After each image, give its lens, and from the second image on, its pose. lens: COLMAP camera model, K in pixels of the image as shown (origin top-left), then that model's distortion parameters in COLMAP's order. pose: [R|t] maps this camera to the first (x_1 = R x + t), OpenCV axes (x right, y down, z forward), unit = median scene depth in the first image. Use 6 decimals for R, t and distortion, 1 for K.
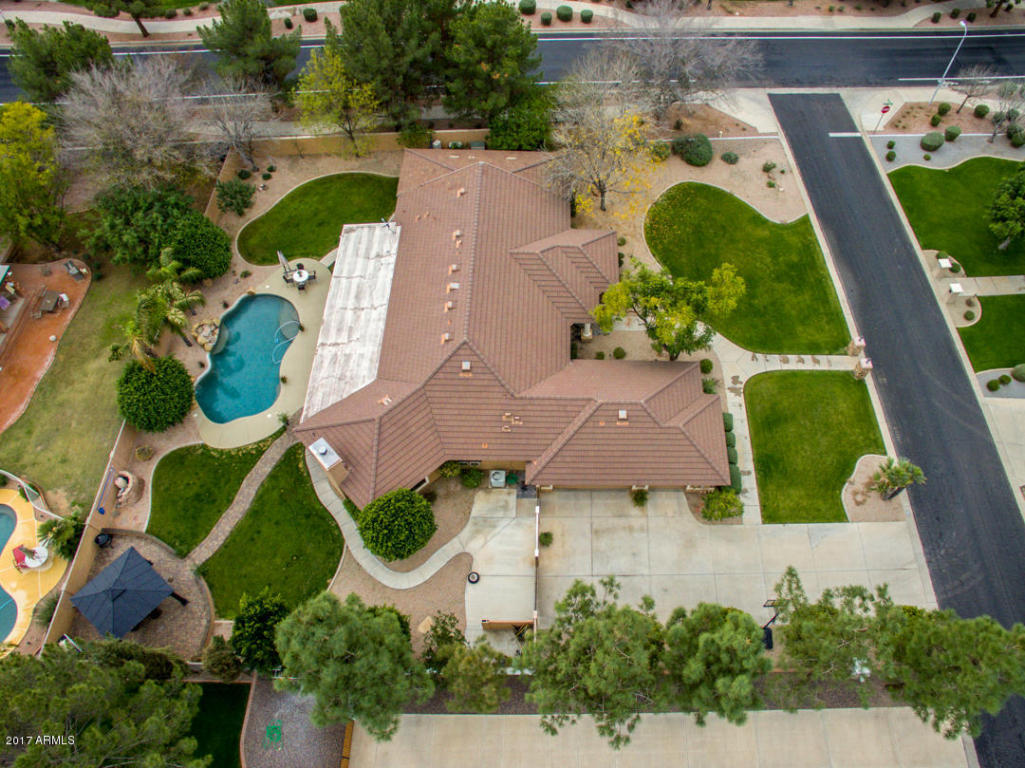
lens RADIAL K [[705.2, 0, 600.8], [0, 705.2, 383.0], [0, 0, 1]] dist [-0.084041, 0.025659]
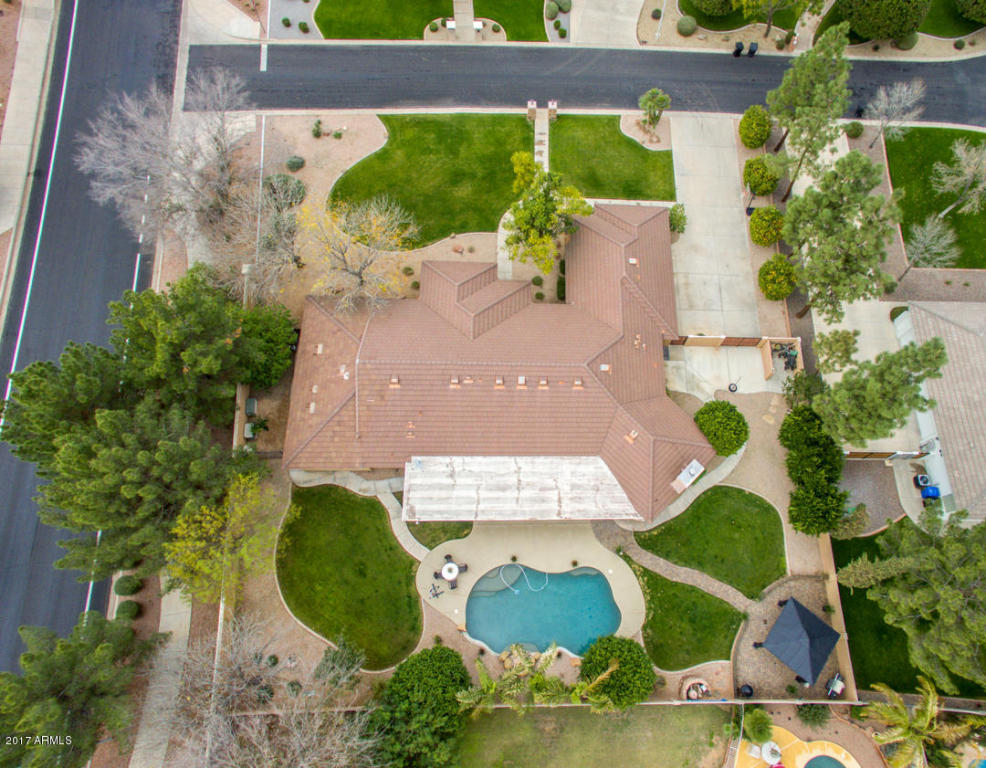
lens RADIAL K [[651.5, 0, 581.4], [0, 651.5, 372.4], [0, 0, 1]] dist [0.025964, 0.000874]
pose [[0.012250, -0.953434, 0.301354, -0.458510], [0.803575, 0.188743, 0.564486, -0.582920], [-0.595078, 0.235245, 0.768467, 0.158380]]
